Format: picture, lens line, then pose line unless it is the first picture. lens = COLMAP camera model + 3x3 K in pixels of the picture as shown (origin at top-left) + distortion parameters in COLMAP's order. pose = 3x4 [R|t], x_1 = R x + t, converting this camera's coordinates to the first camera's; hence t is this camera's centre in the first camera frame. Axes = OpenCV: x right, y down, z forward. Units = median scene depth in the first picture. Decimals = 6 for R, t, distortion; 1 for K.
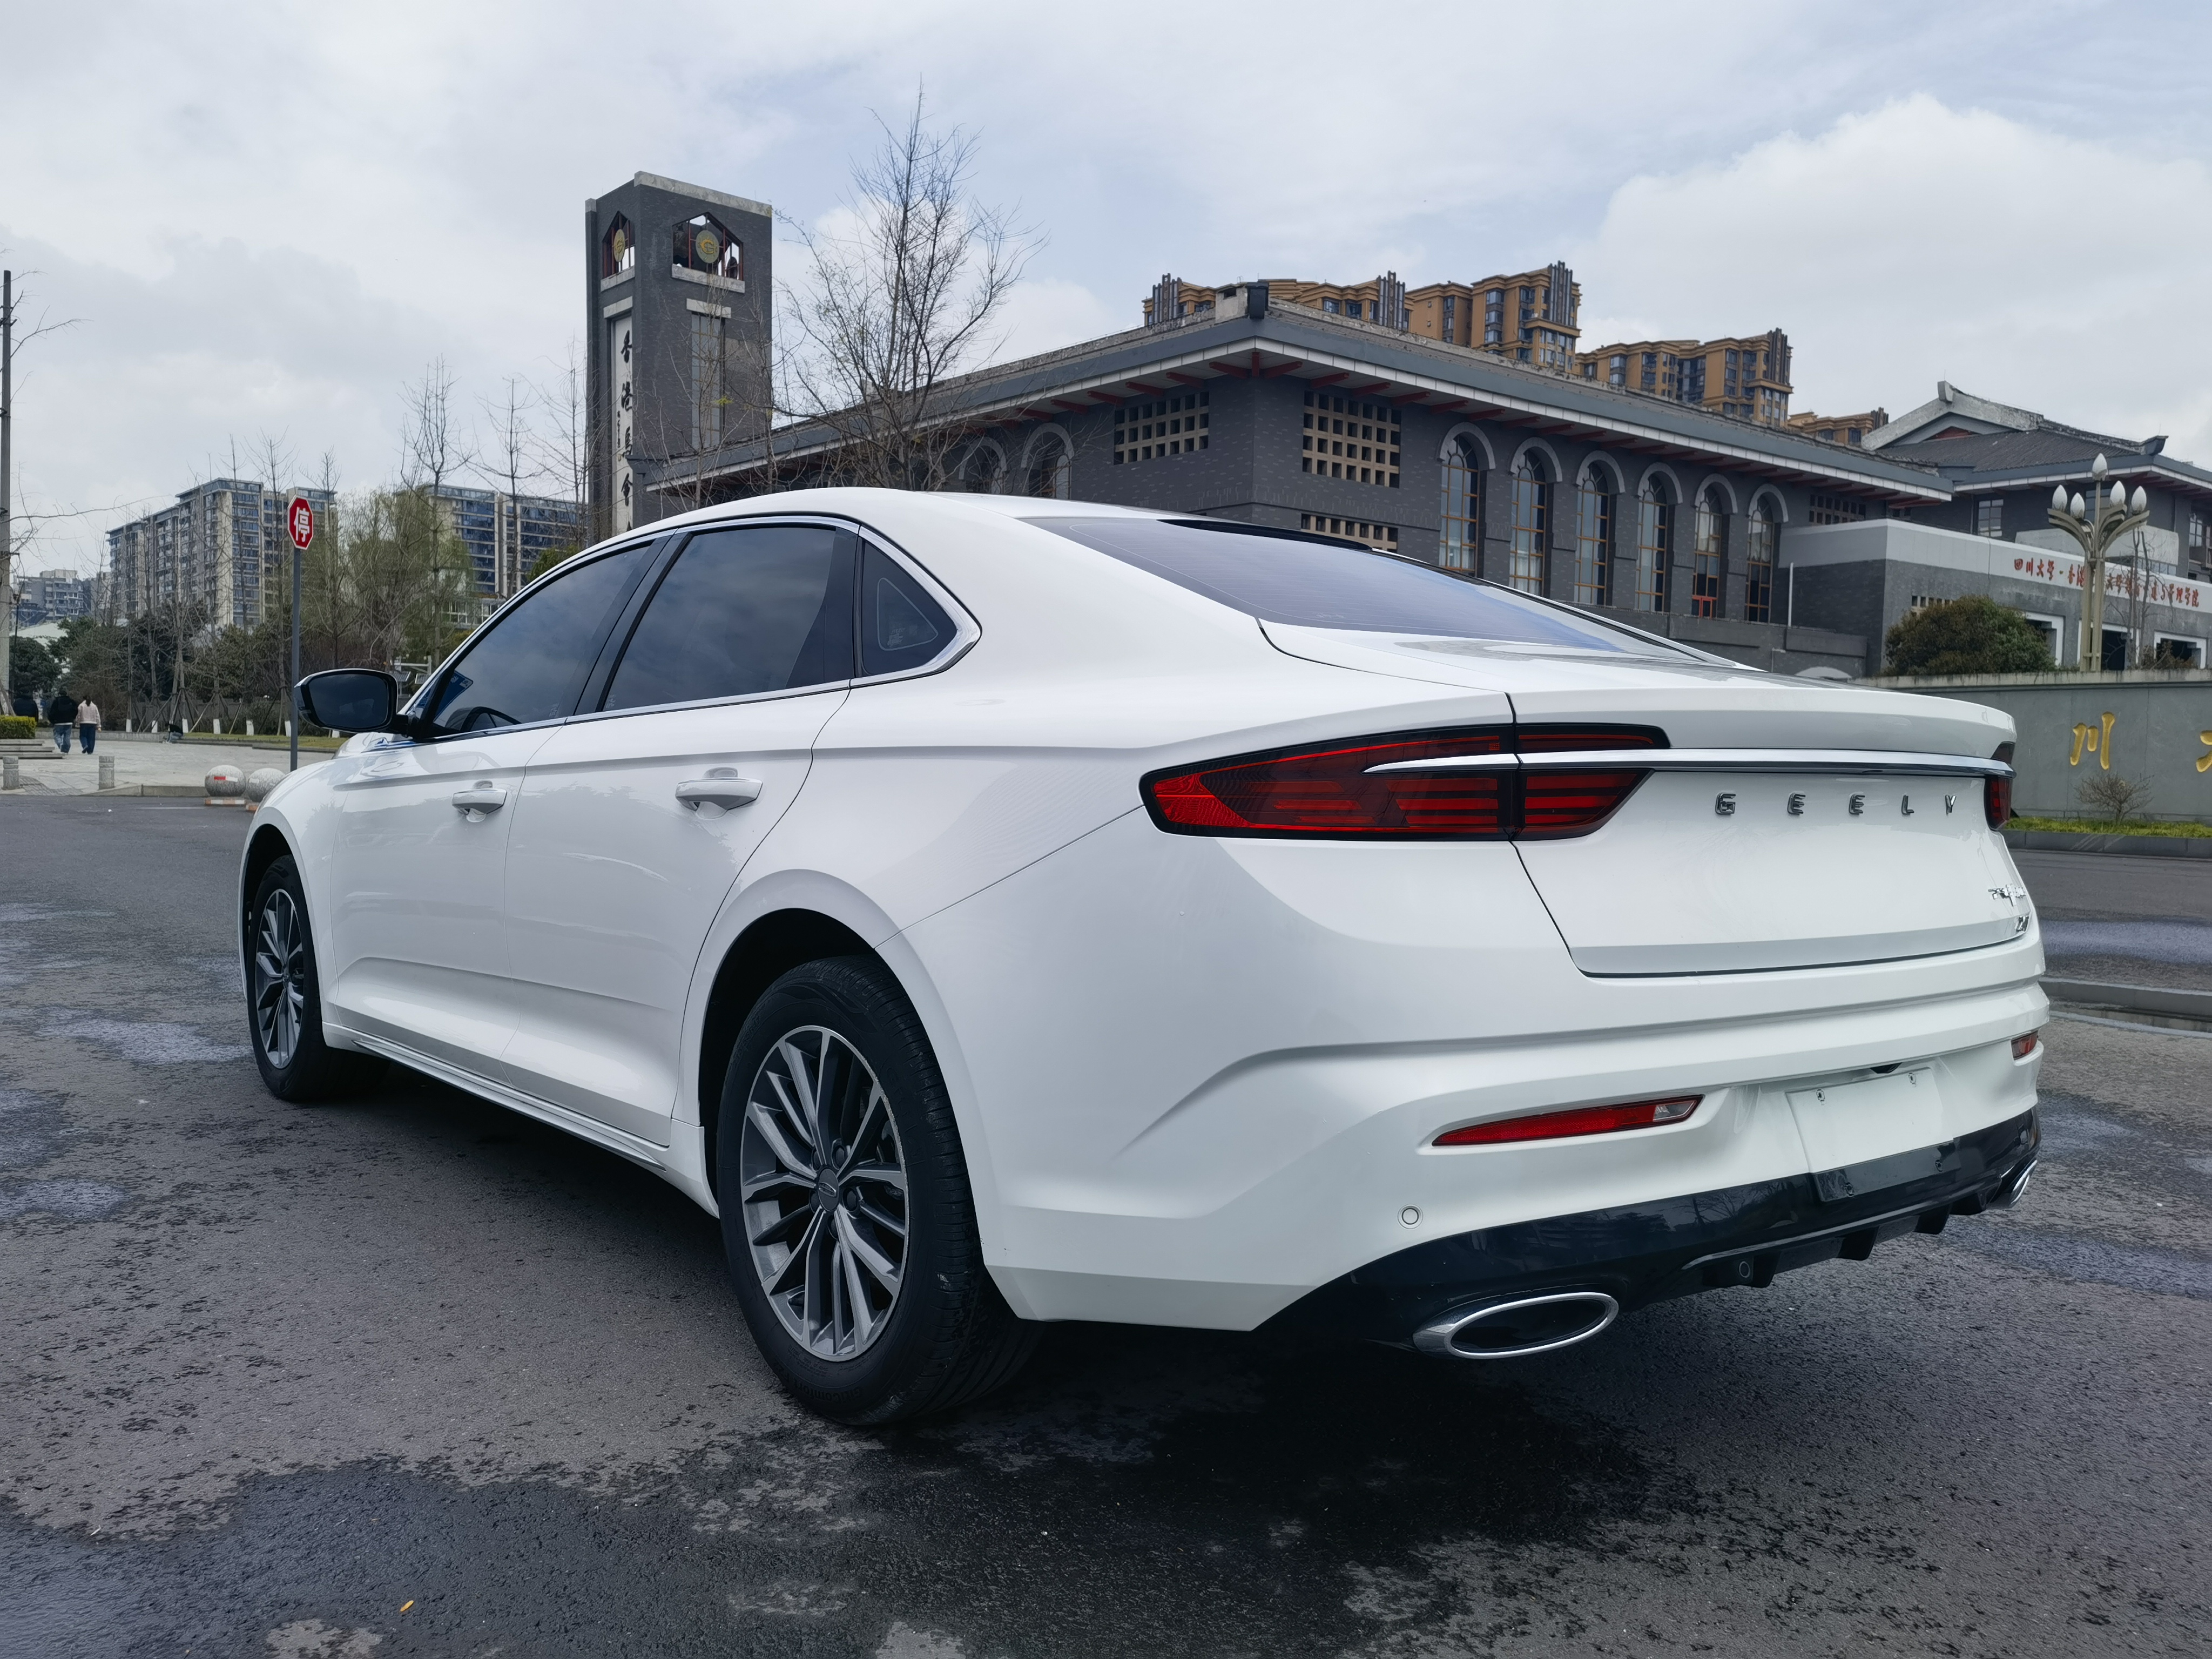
lens RADIAL K [[1713.9, 0, 1099.6], [0, 1713.9, 830.4], [0, 0, 1]] dist [0.132081, -0.167218]
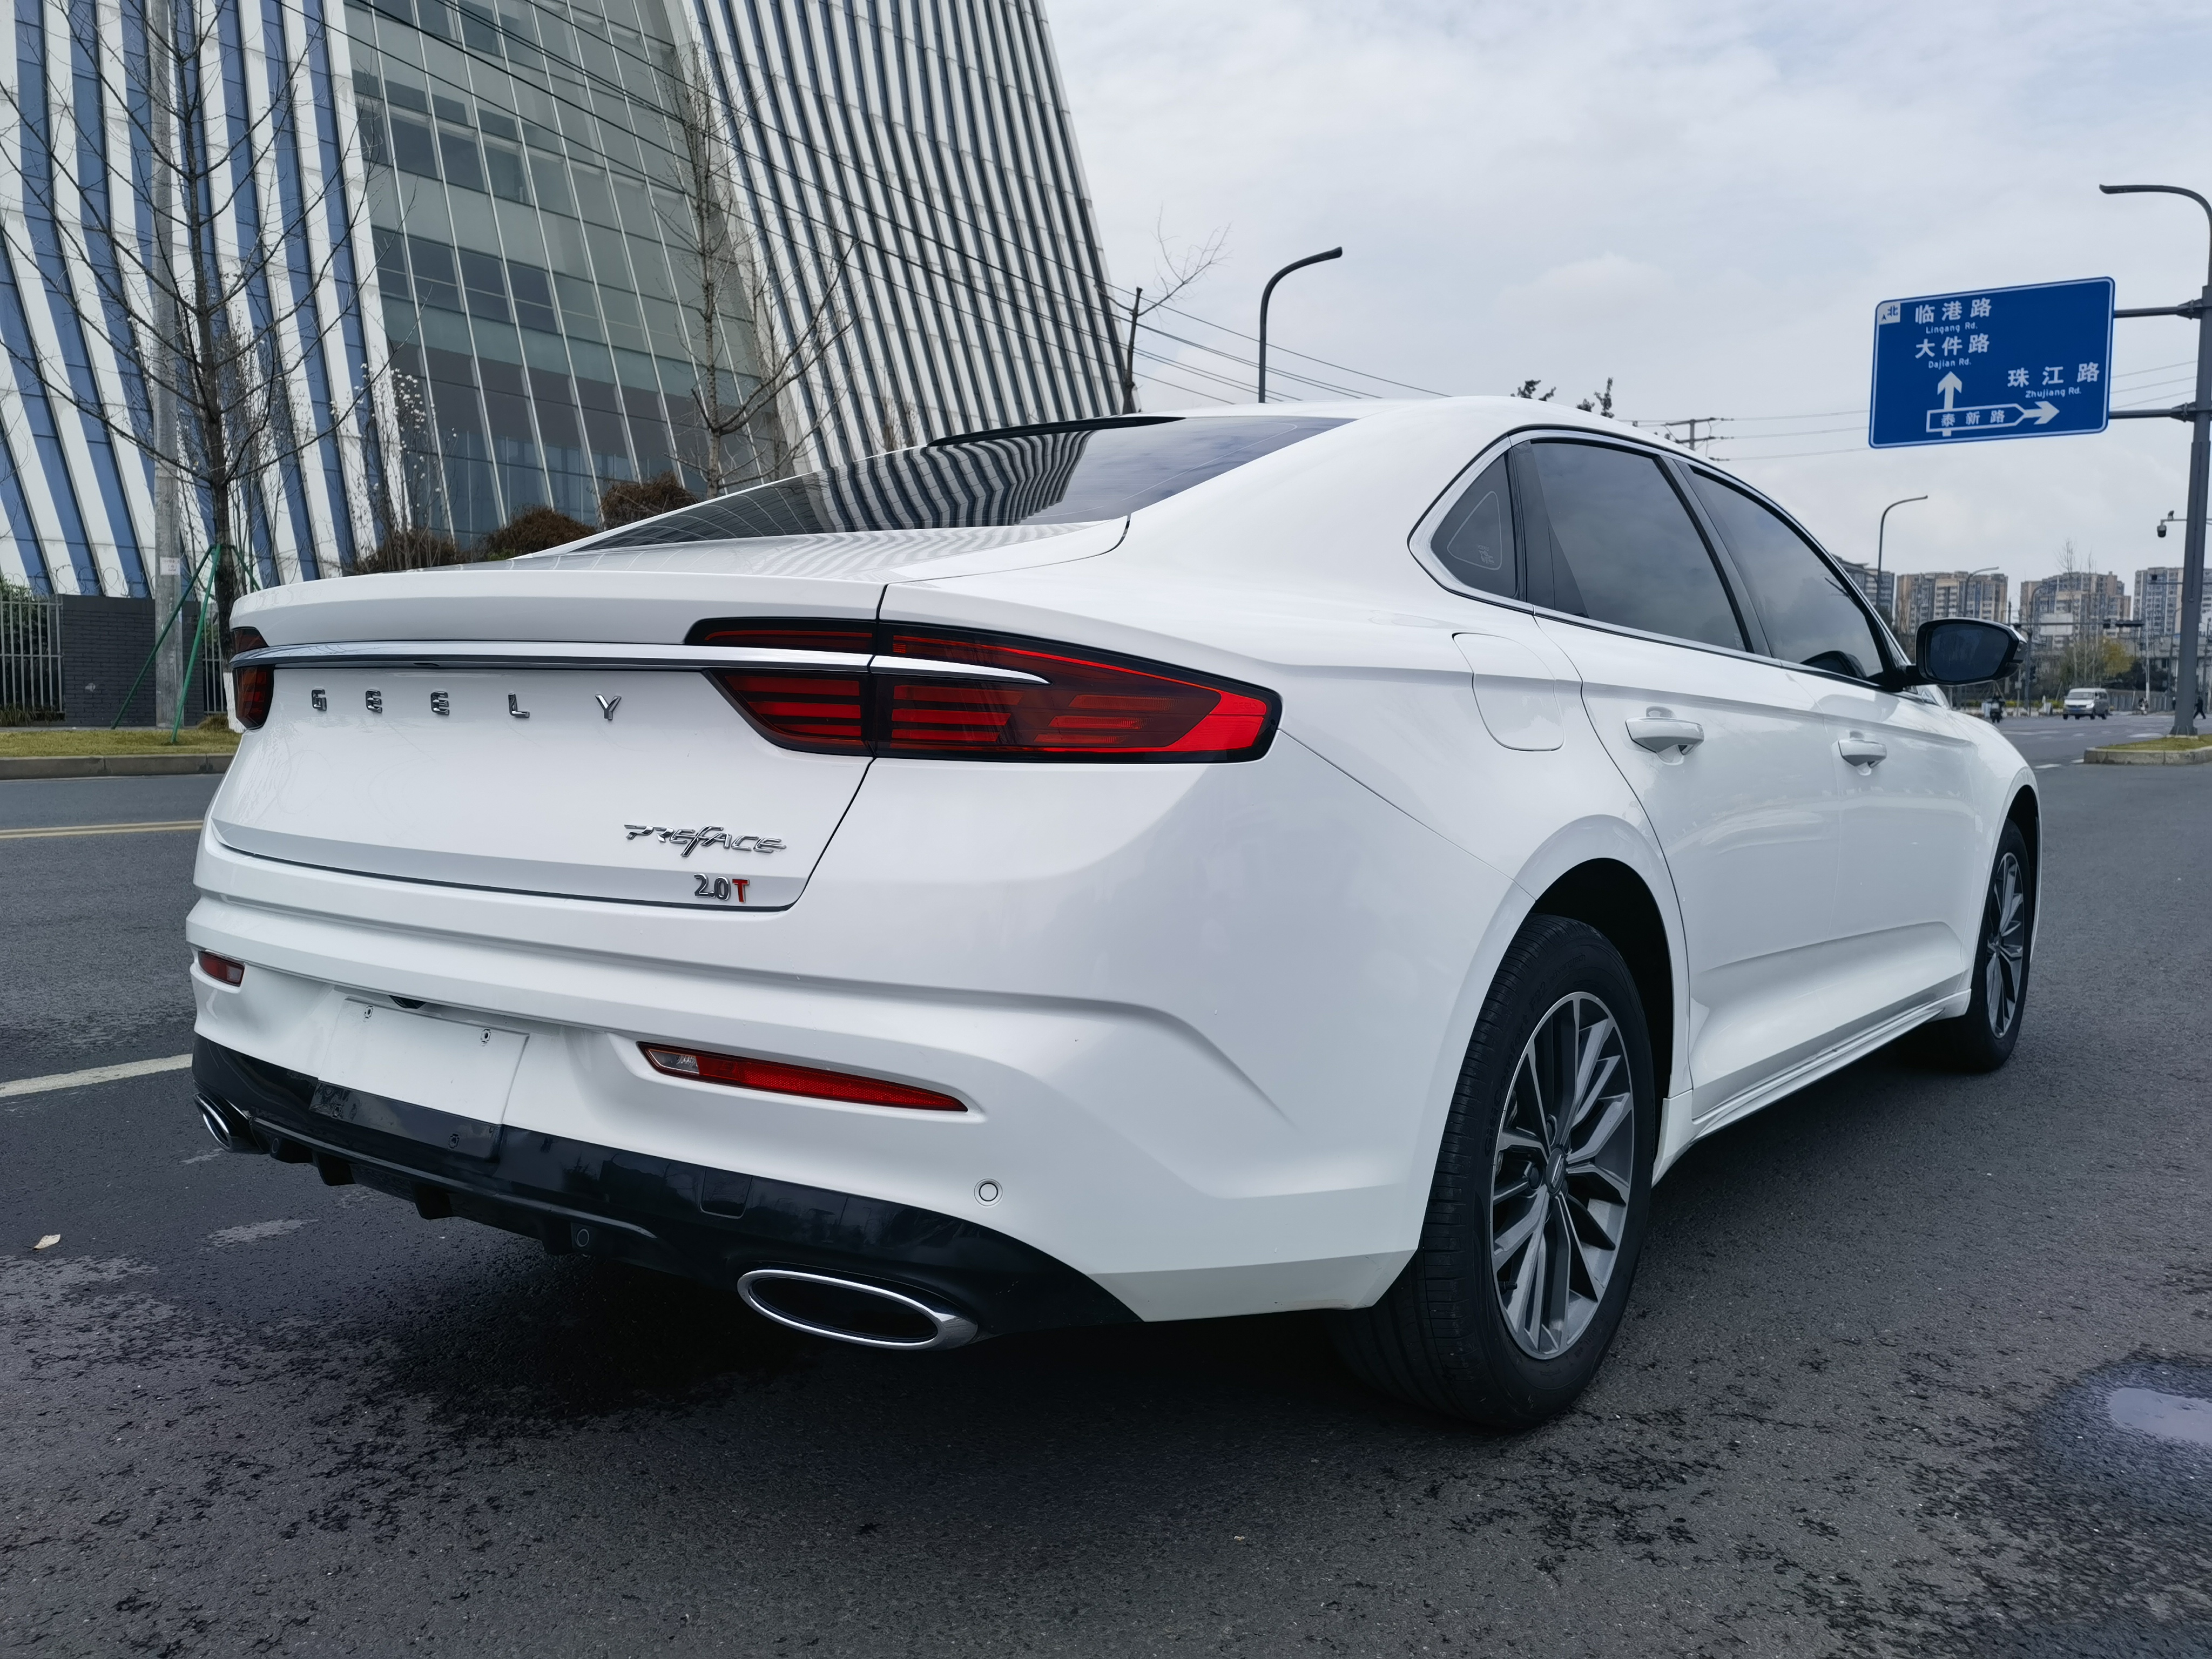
lens RADIAL K [[1713.9, 0, 1099.6], [0, 1713.9, 830.4], [0, 0, 1]] dist [0.132081, -0.167218]
pose [[0.239930, 0.054979, -0.969232, 1.417206], [-0.045324, 0.997941, 0.045387, -0.005736], [0.969732, 0.033039, 0.241928, 1.157573]]
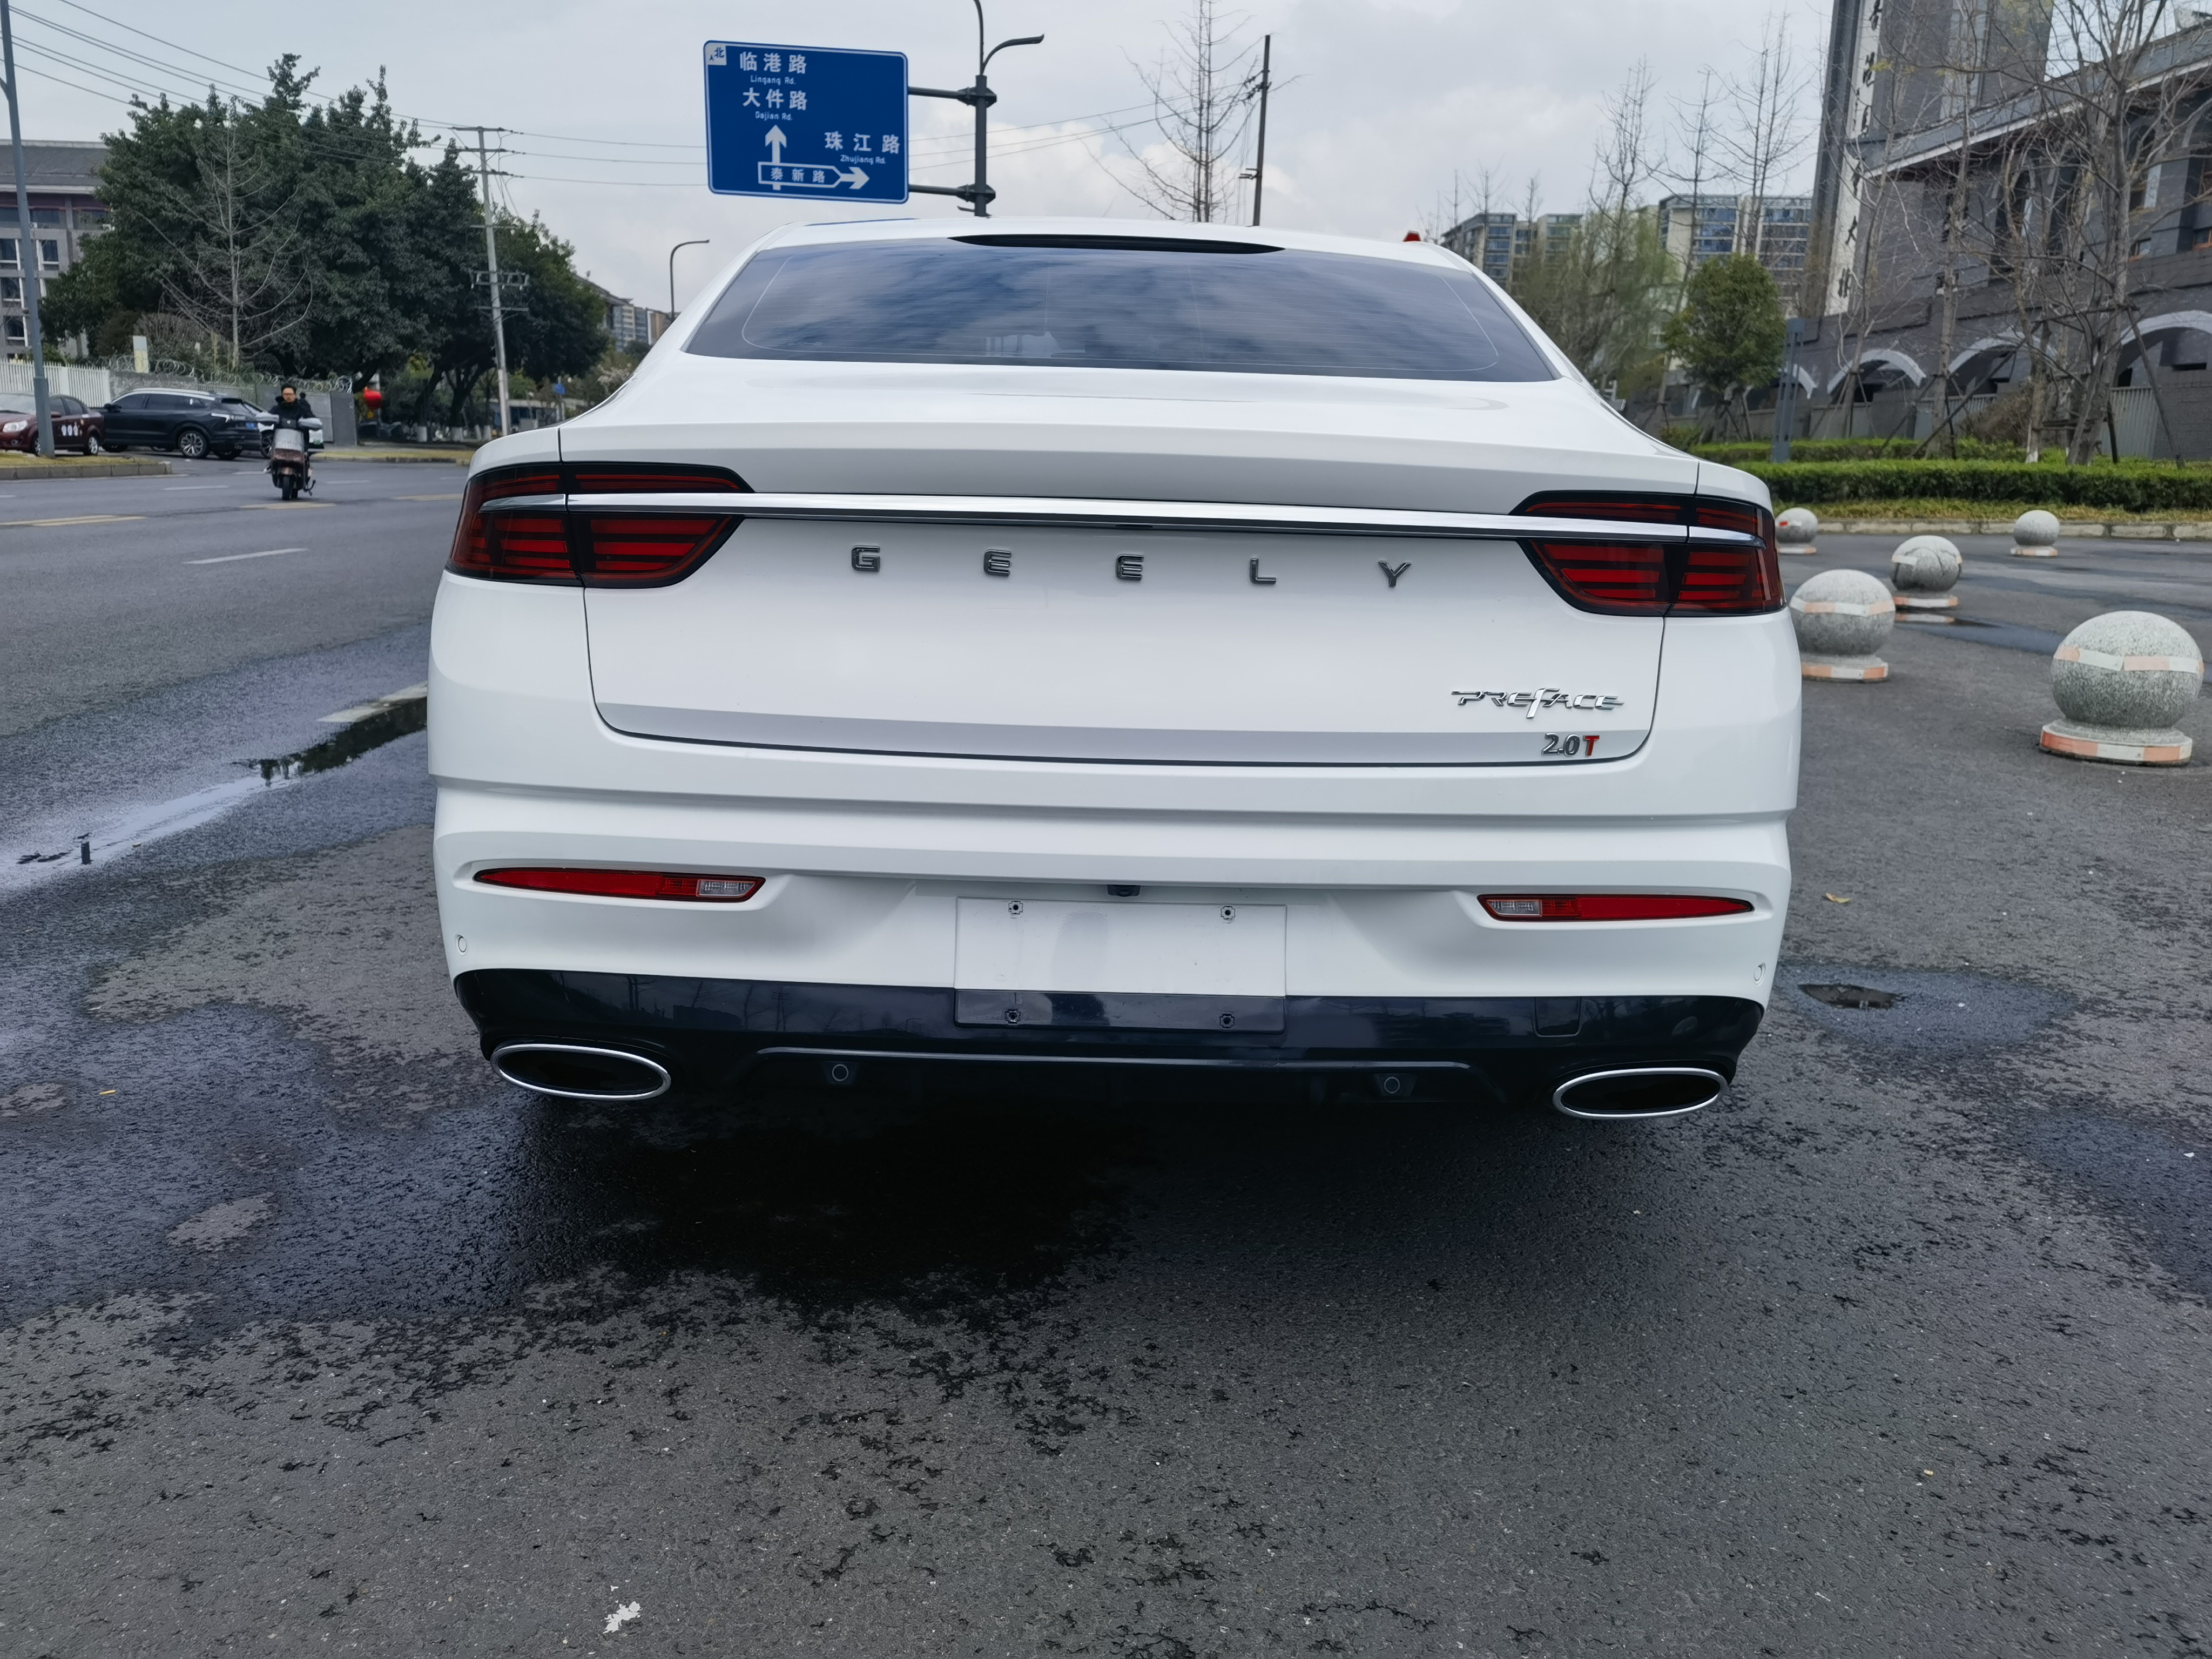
lens RADIAL K [[1719.7, 0, 1106.0], [0, 1719.7, 829.5], [0, 0, 1]] dist [0.085154, -0.006318]
pose [[0.788561, 0.130305, -0.600992, 0.959660], [-0.036712, 0.985525, 0.165509, -0.028276], [0.613859, -0.108450, 0.781930, 0.369054]]
